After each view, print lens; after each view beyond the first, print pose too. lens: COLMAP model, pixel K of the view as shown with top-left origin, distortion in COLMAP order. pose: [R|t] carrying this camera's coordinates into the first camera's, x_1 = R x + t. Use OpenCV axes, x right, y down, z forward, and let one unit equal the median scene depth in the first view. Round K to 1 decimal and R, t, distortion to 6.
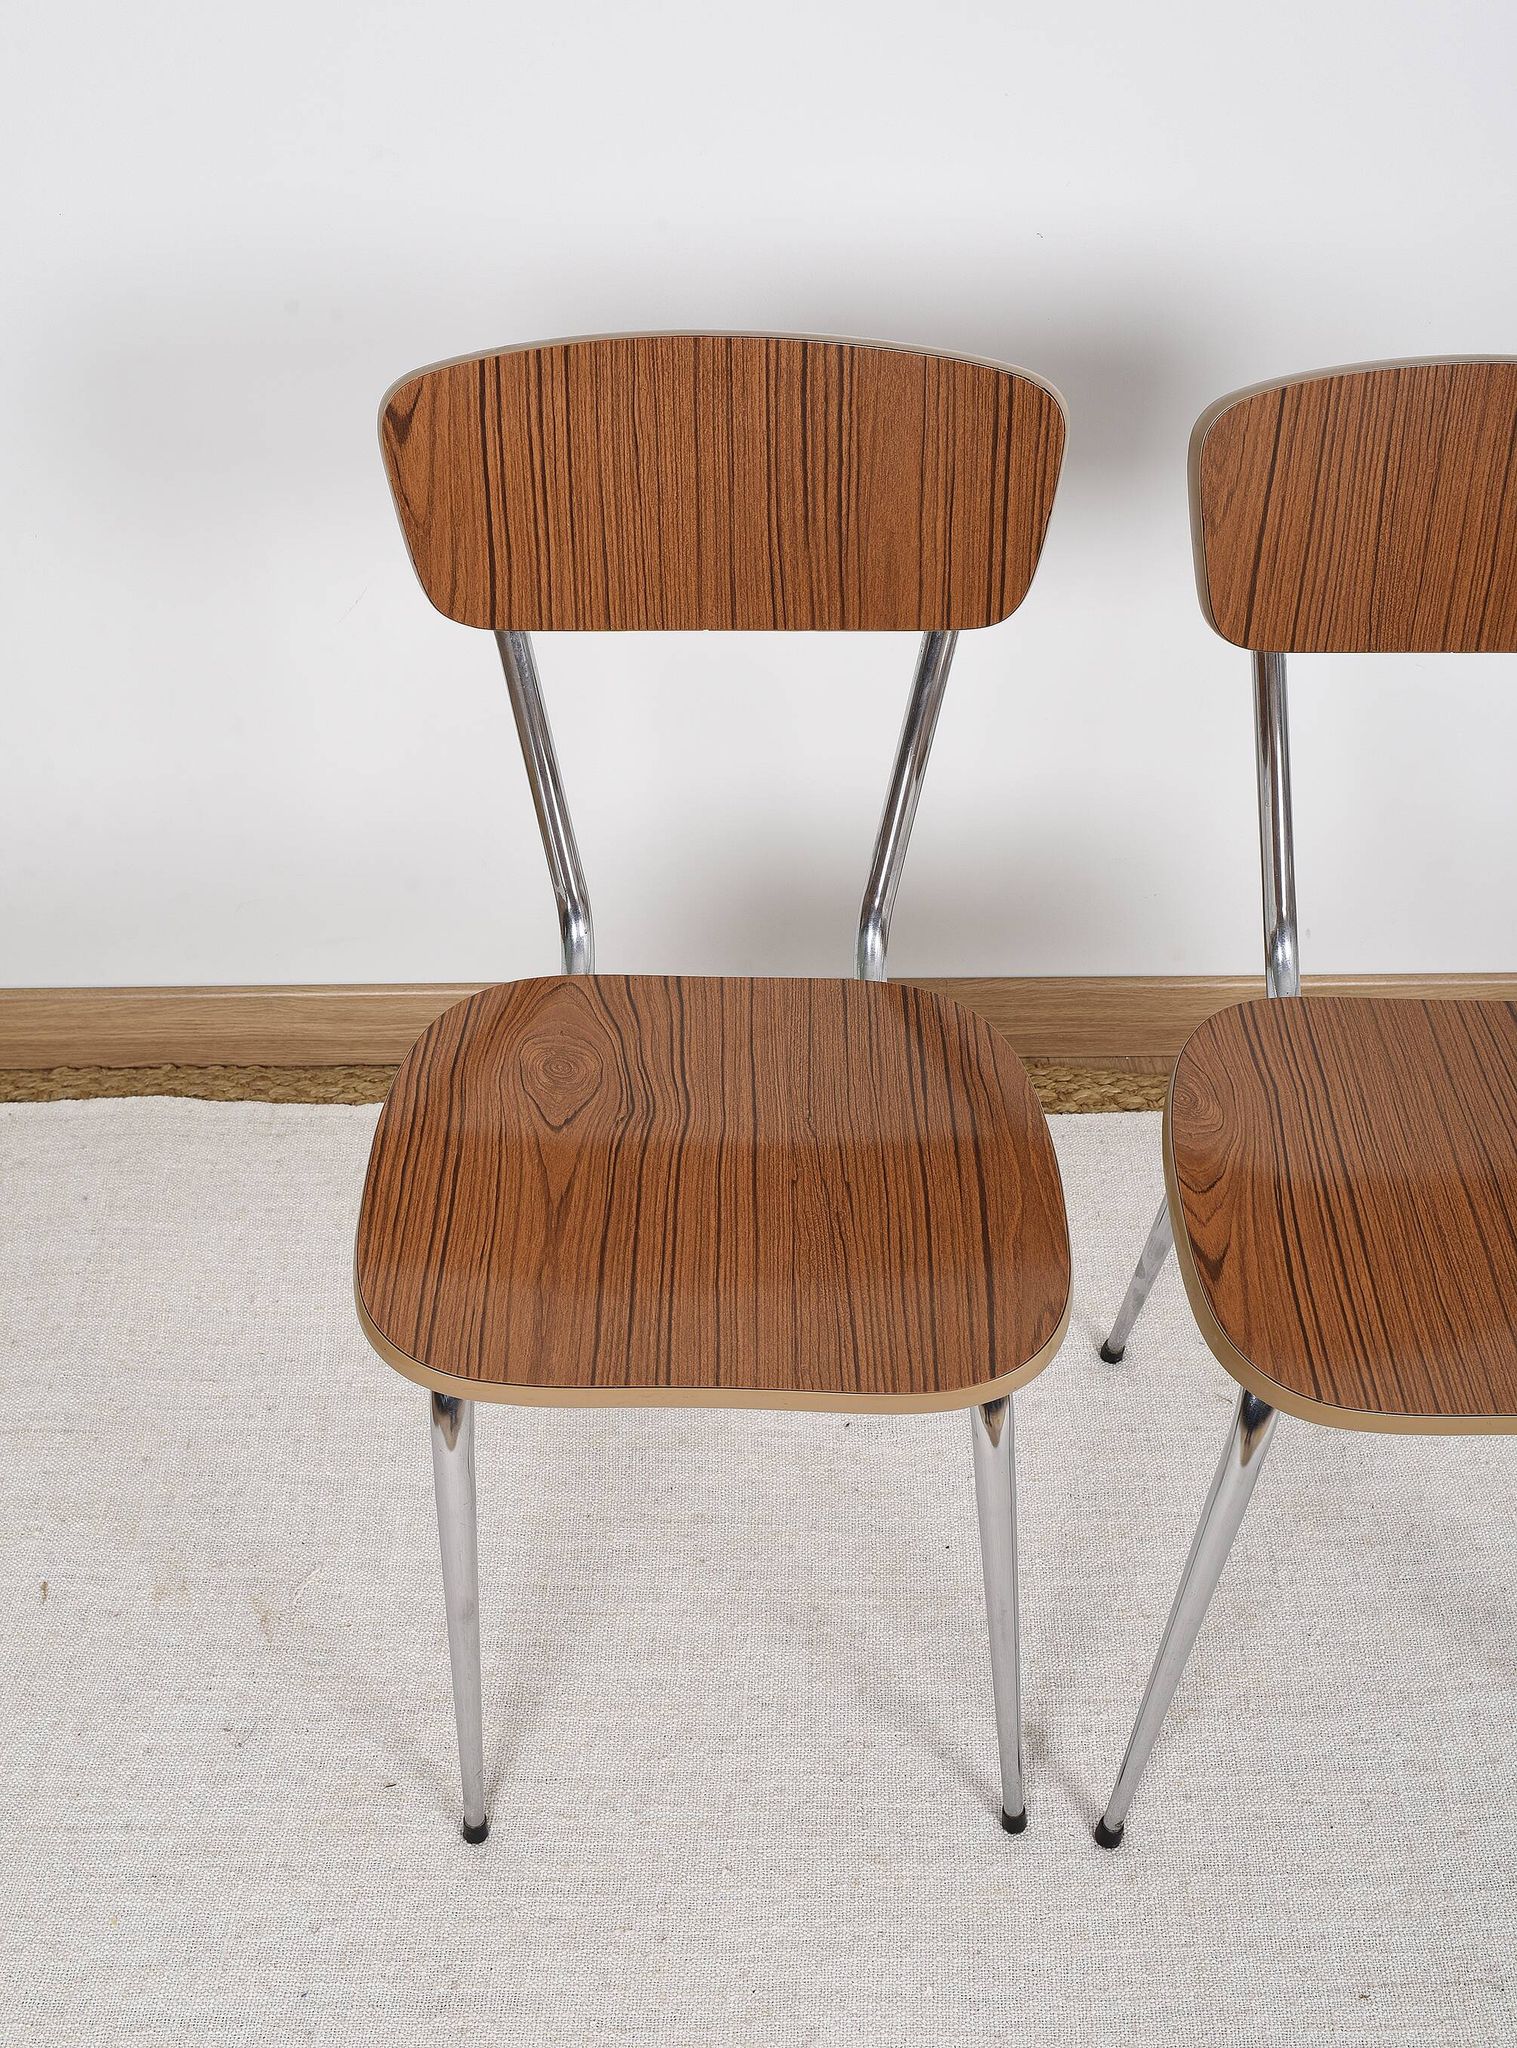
lens RADIAL K [[2353.2, 0, 721.7], [0, 2353.2, 1122.8], [0, 0, 1]] dist [-0.134552, 0.161113]
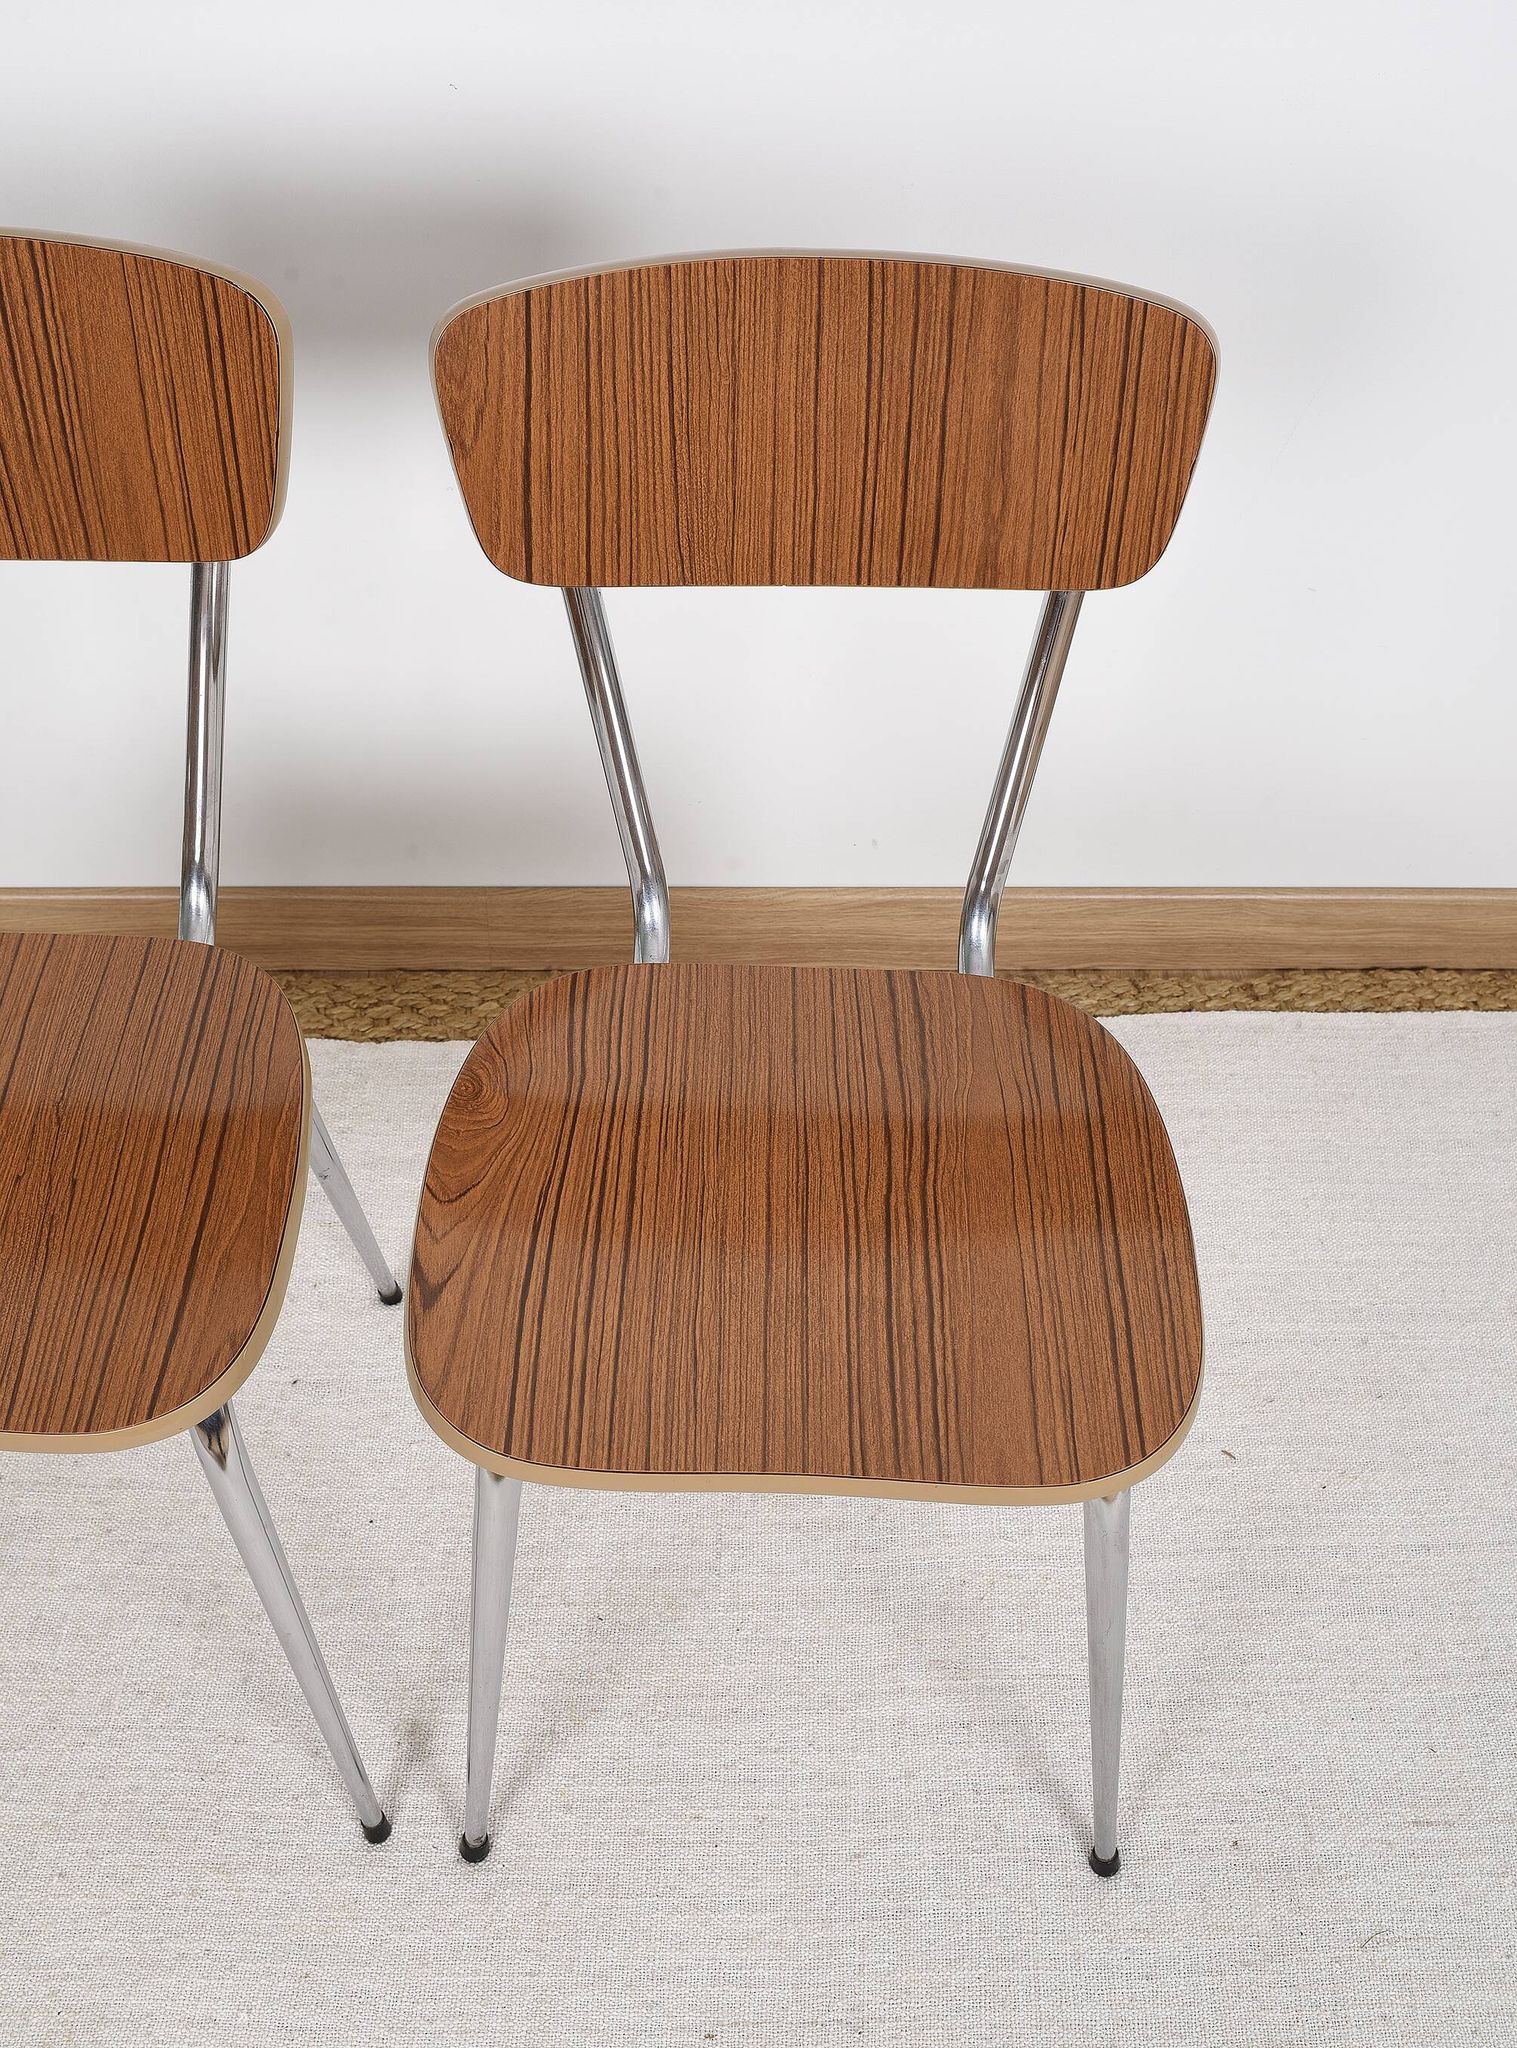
lens RADIAL K [[2353.2, 0, 721.7], [0, 2353.2, 1122.8], [0, 0, 1]] dist [-0.134552, 0.161113]
pose [[0.999892, 0.014204, 0.003837, 0.300822], [-0.014473, 0.996447, 0.082966, -0.075463], [-0.002645, -0.083013, 0.996545, 0.101323]]
